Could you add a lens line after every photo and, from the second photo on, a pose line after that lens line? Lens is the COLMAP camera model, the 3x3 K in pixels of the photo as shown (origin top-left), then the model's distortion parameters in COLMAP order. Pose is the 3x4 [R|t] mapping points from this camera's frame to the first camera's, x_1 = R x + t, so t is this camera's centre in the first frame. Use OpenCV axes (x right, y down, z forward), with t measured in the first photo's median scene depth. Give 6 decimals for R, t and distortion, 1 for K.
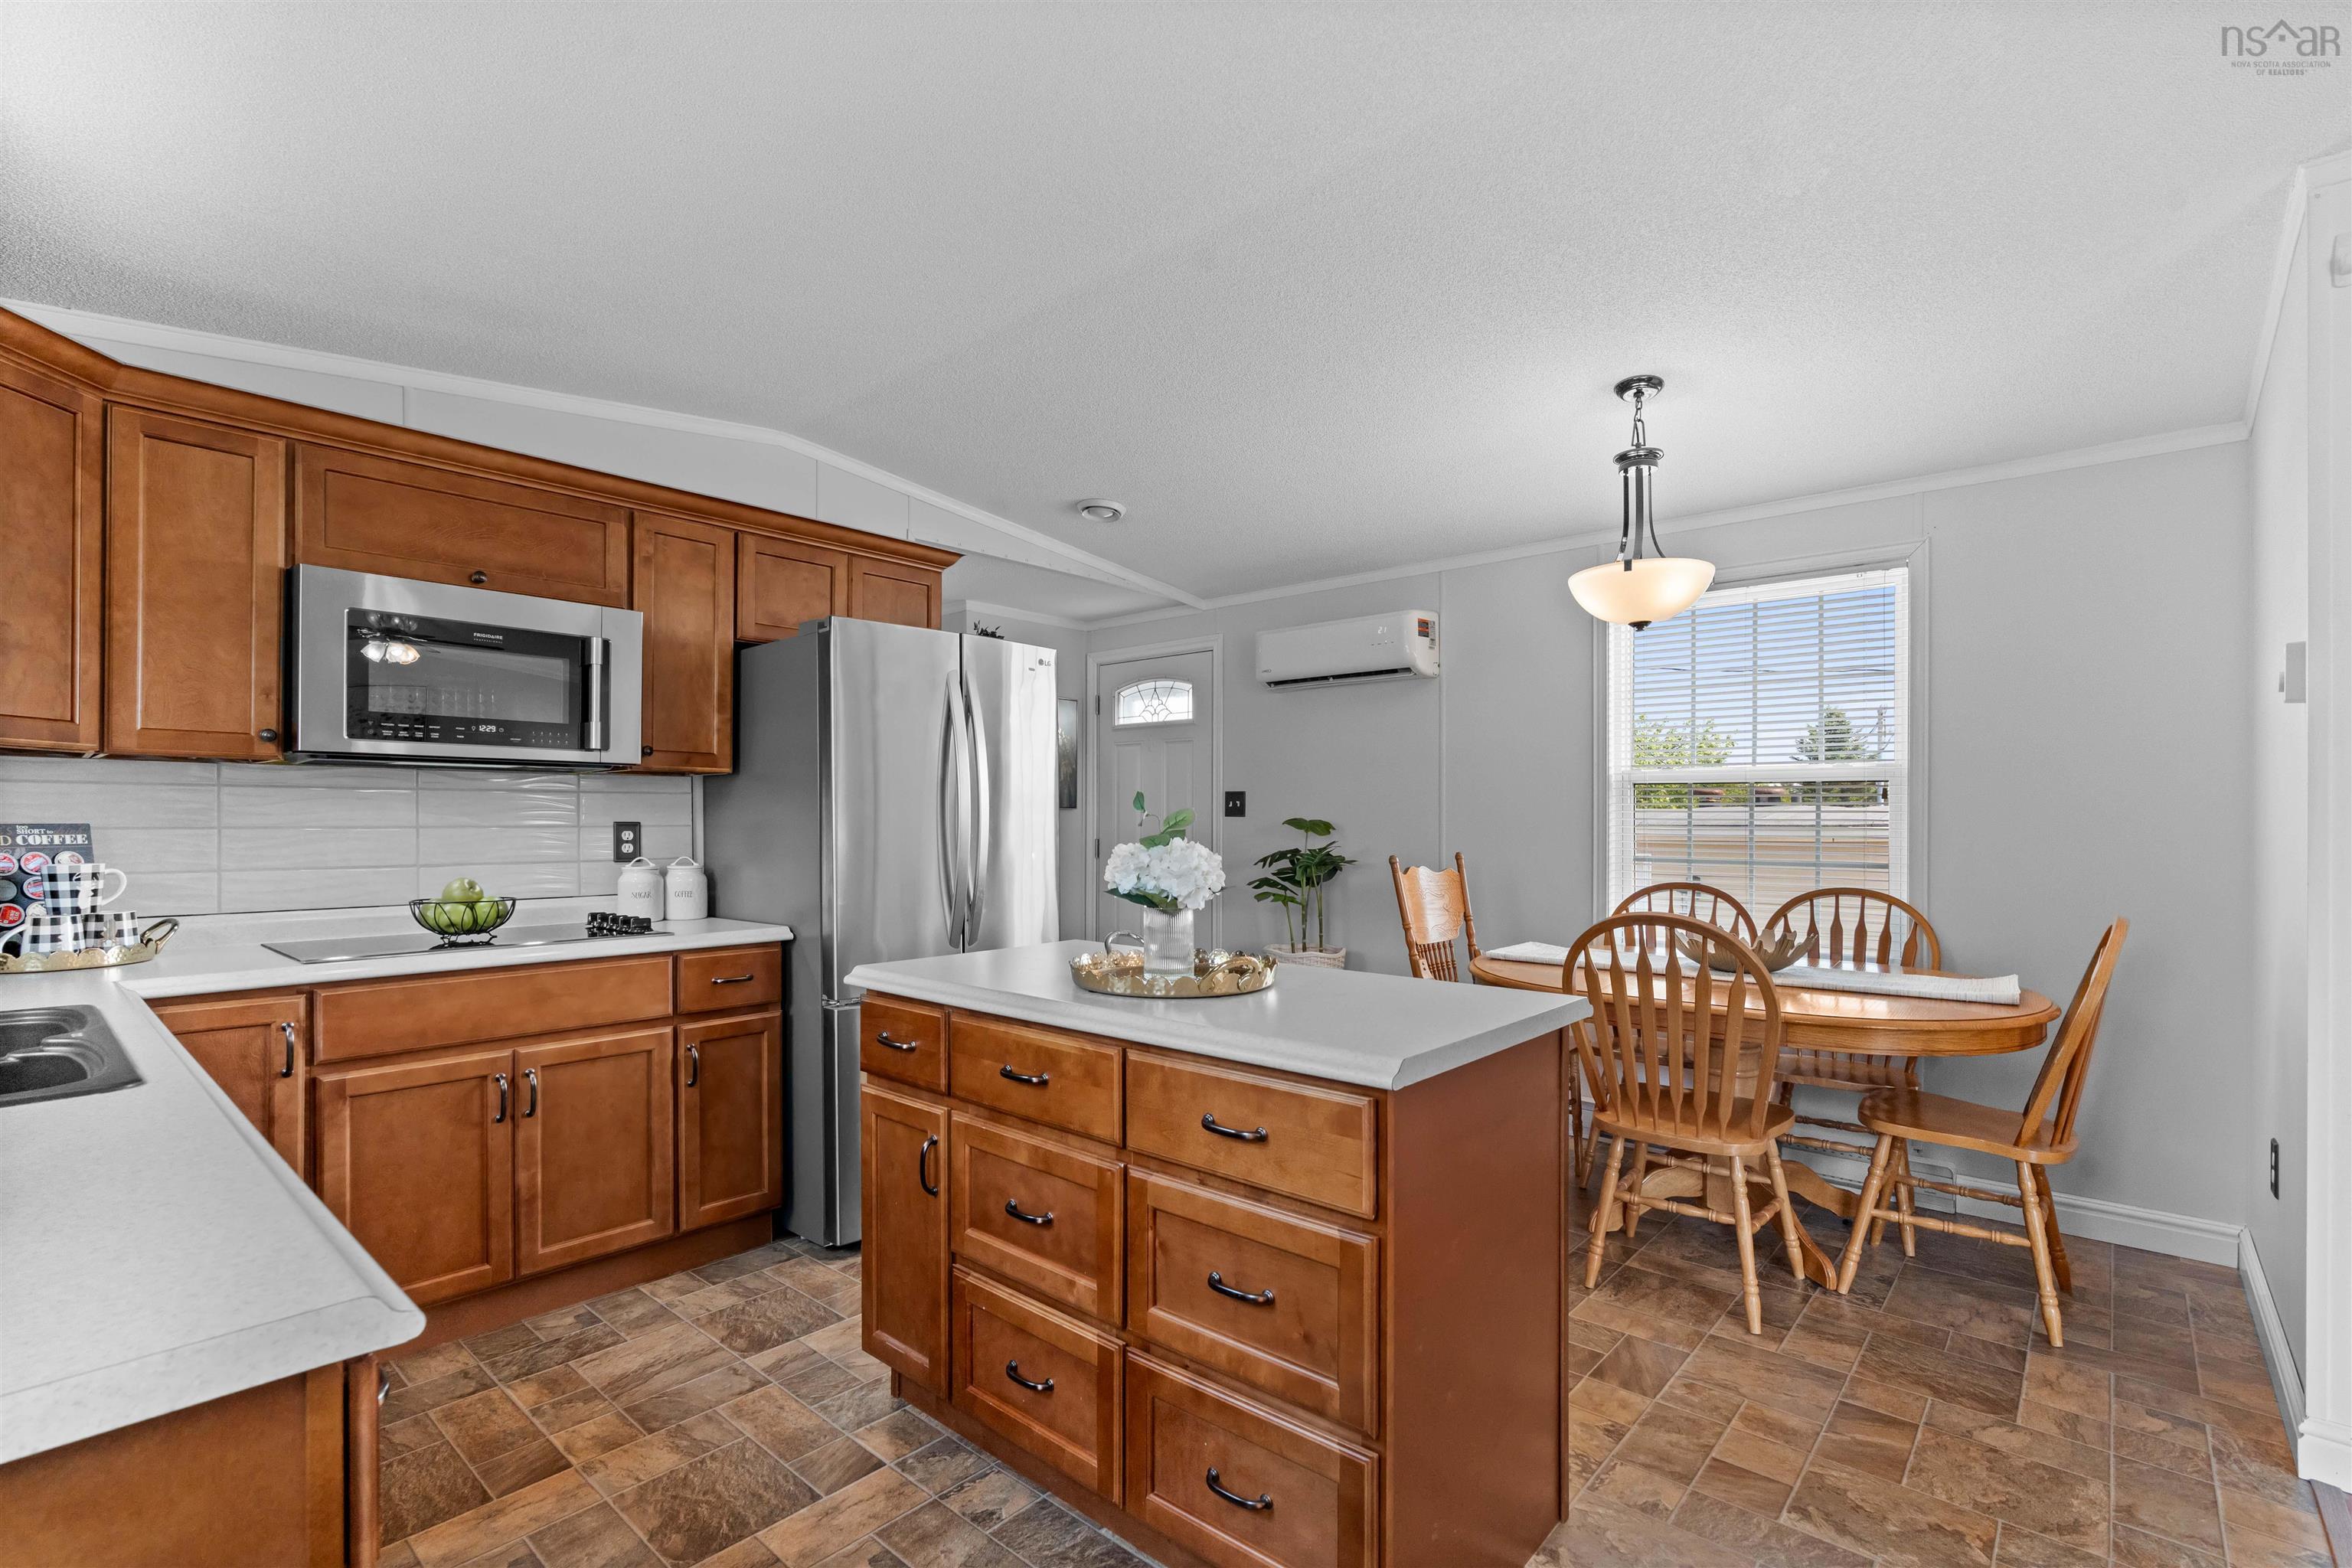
lens RADIAL K [[1070.2, 0, 1167.6], [0, 1070.2, 815.1], [0, 0, 1]] dist [-0.005619, 0.000163]
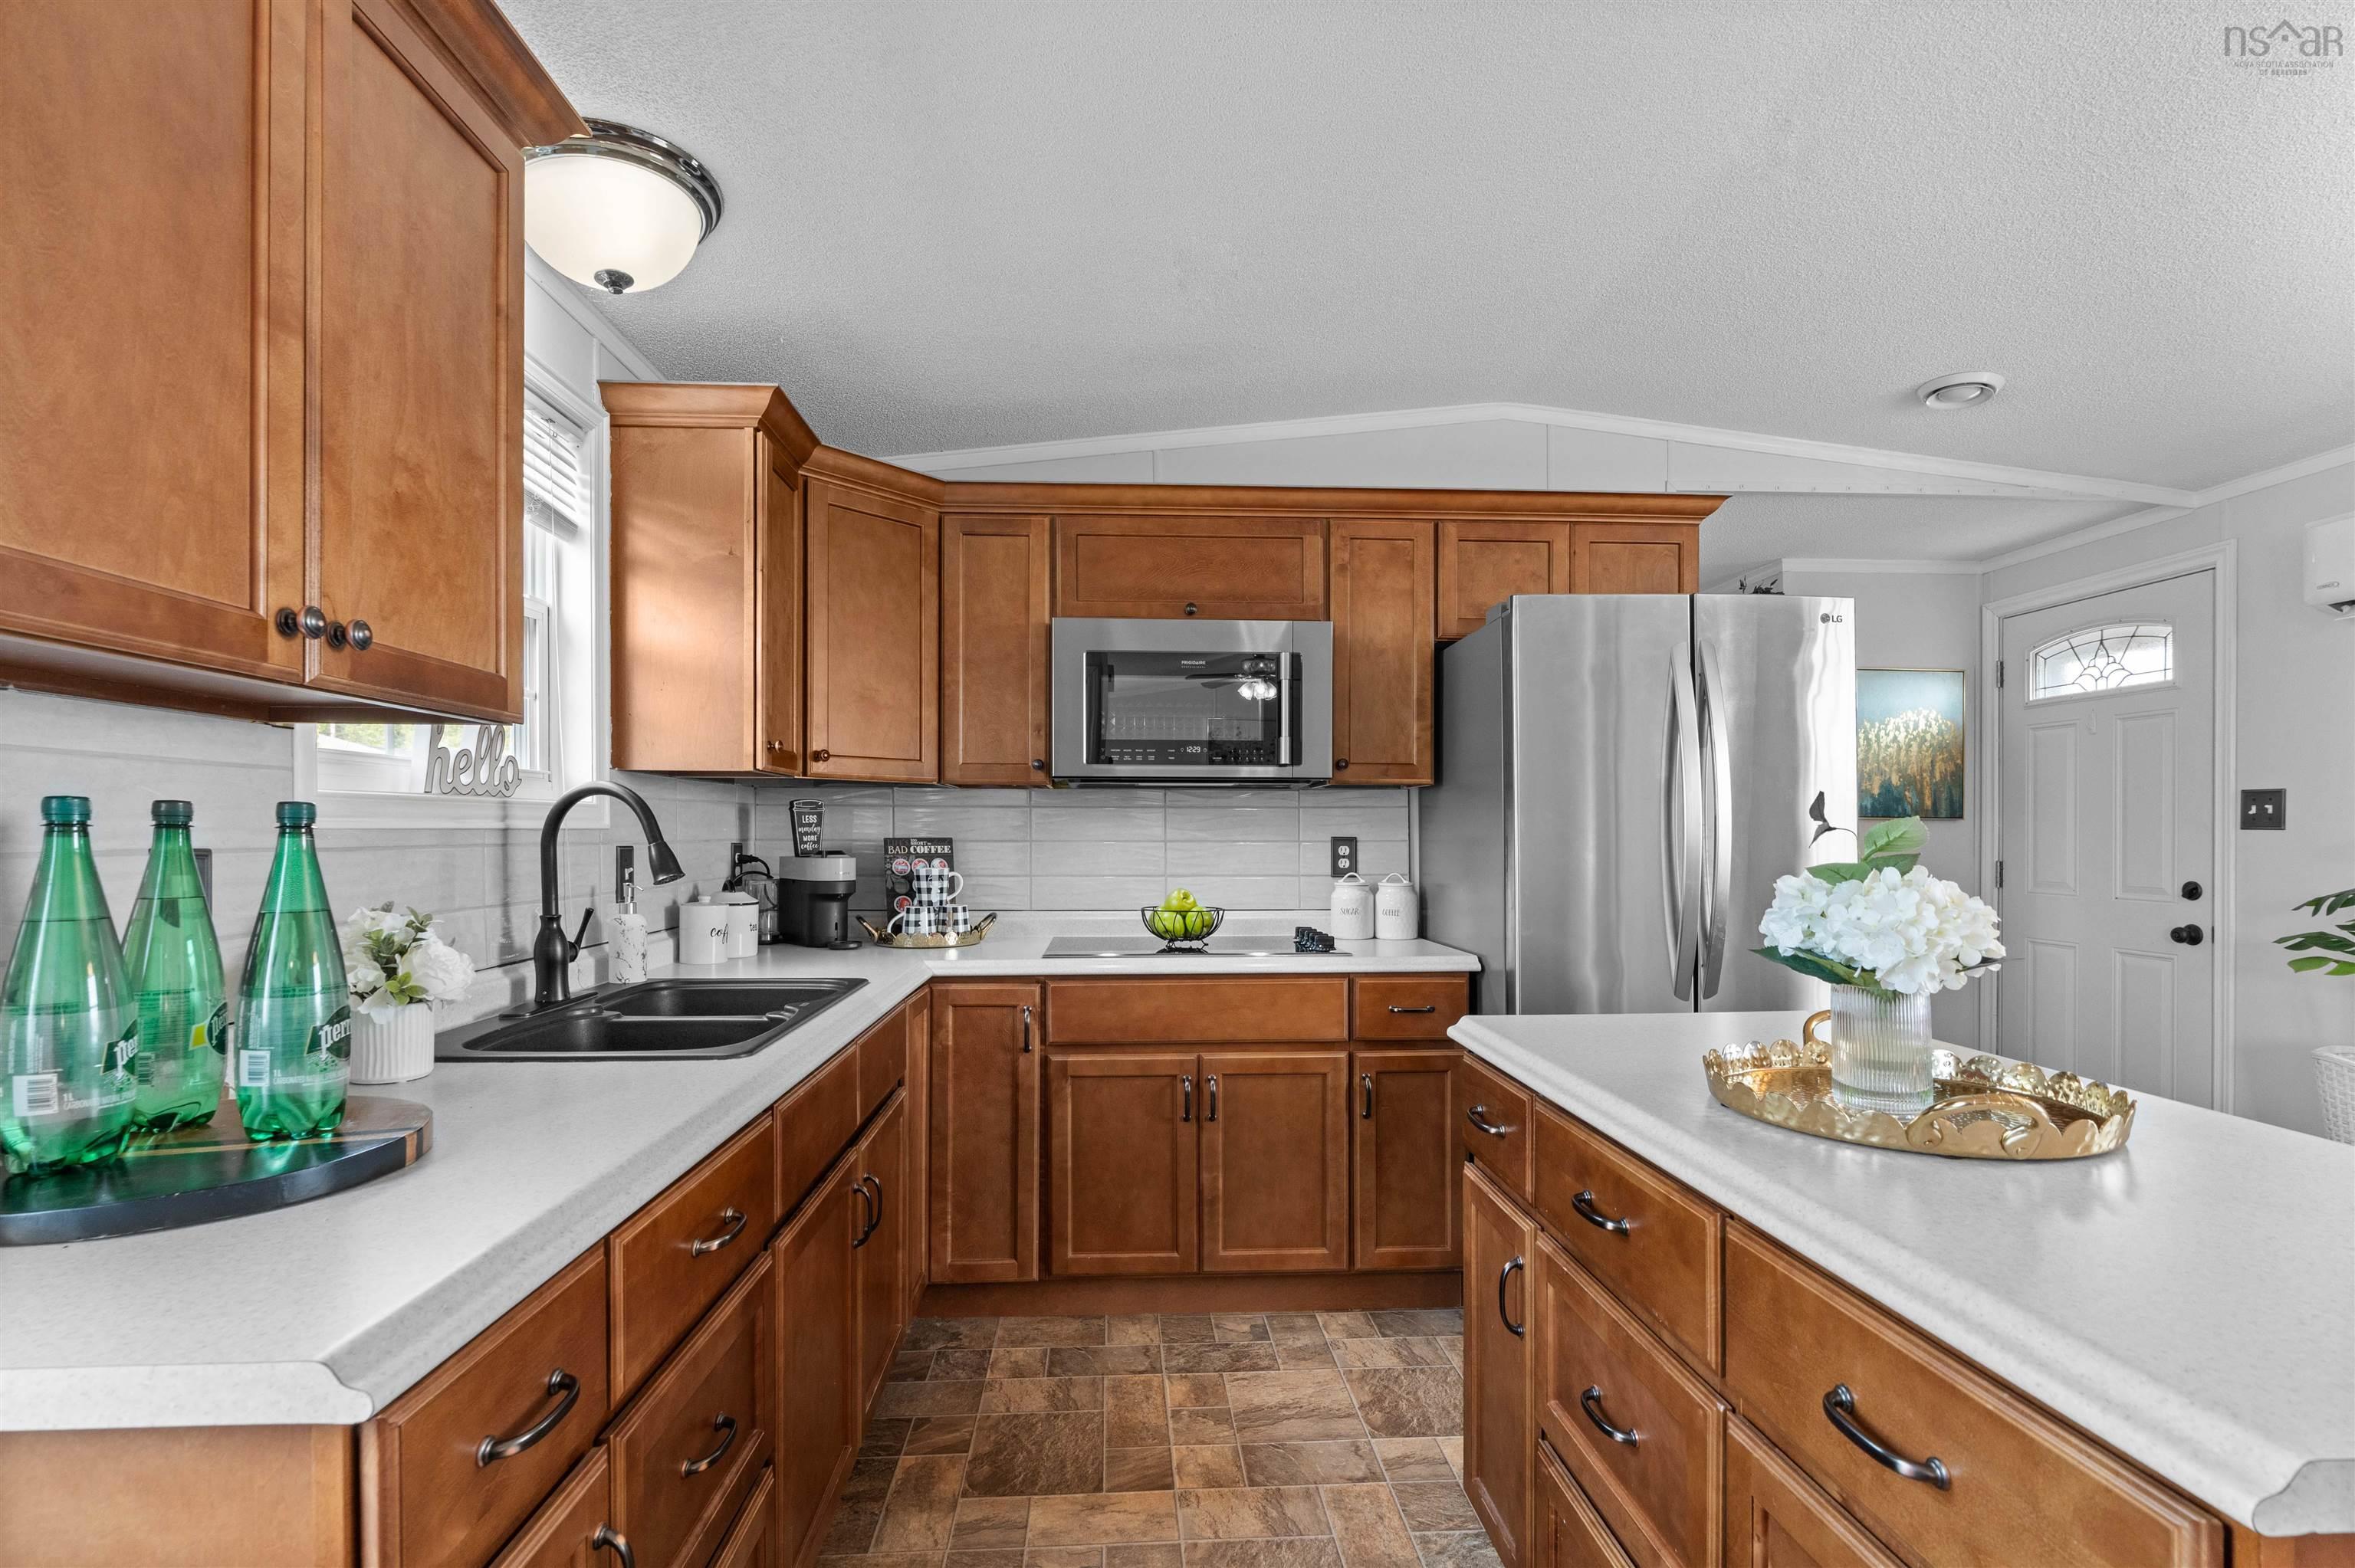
lens RADIAL K [[1069.7, 0, 1167.2], [0, 1069.7, 838.3], [0, 0, 1]] dist [-0.006066, 0.000165]
pose [[0.705472, 0.002604, -0.708733, 0.111425], [0.002812, 0.999975, 0.006474, 0.000839], [0.708732, -0.006560, 0.705447, 0.244820]]
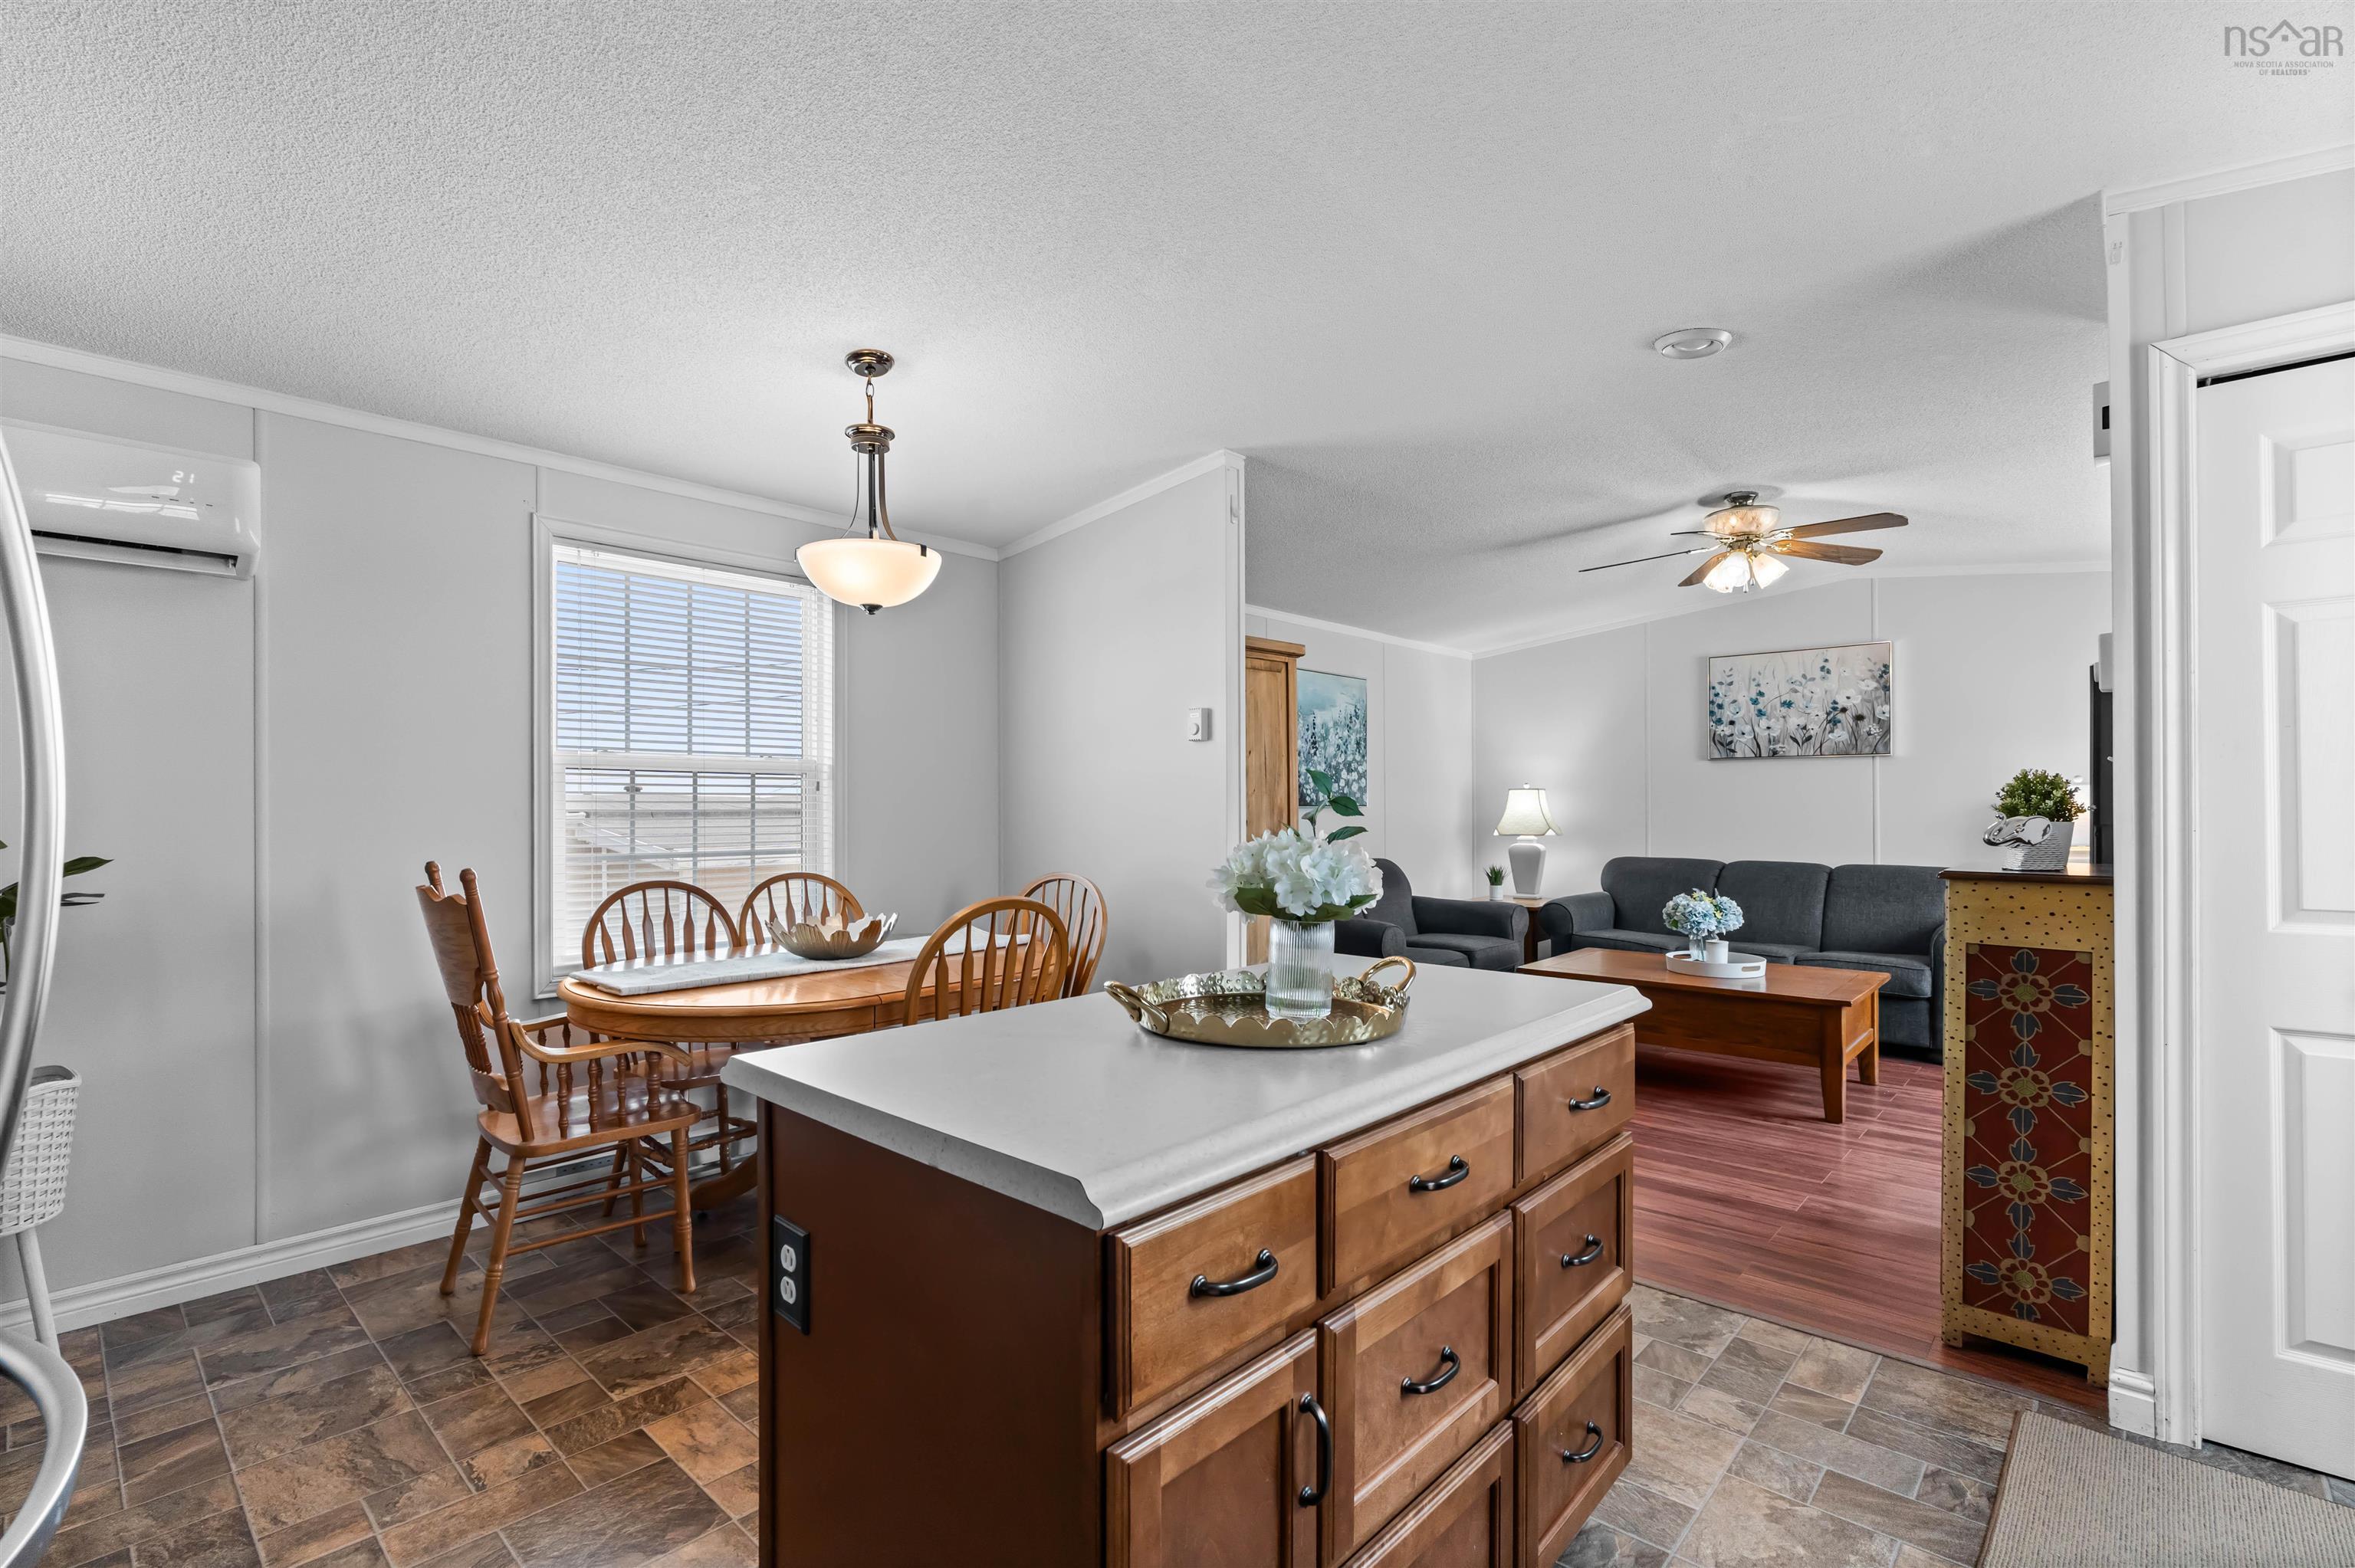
lens RADIAL K [[1062.7, 0, 1155.0], [0, 1062.7, 806.5], [0, 0, 1]] dist [-0.006996, 0.000828]
pose [[0.026600, -0.000908, 0.999646, -0.612267], [0.003082, 0.999995, 0.000827, 0.002233], [-0.999641, 0.003059, 0.026602, 0.861748]]
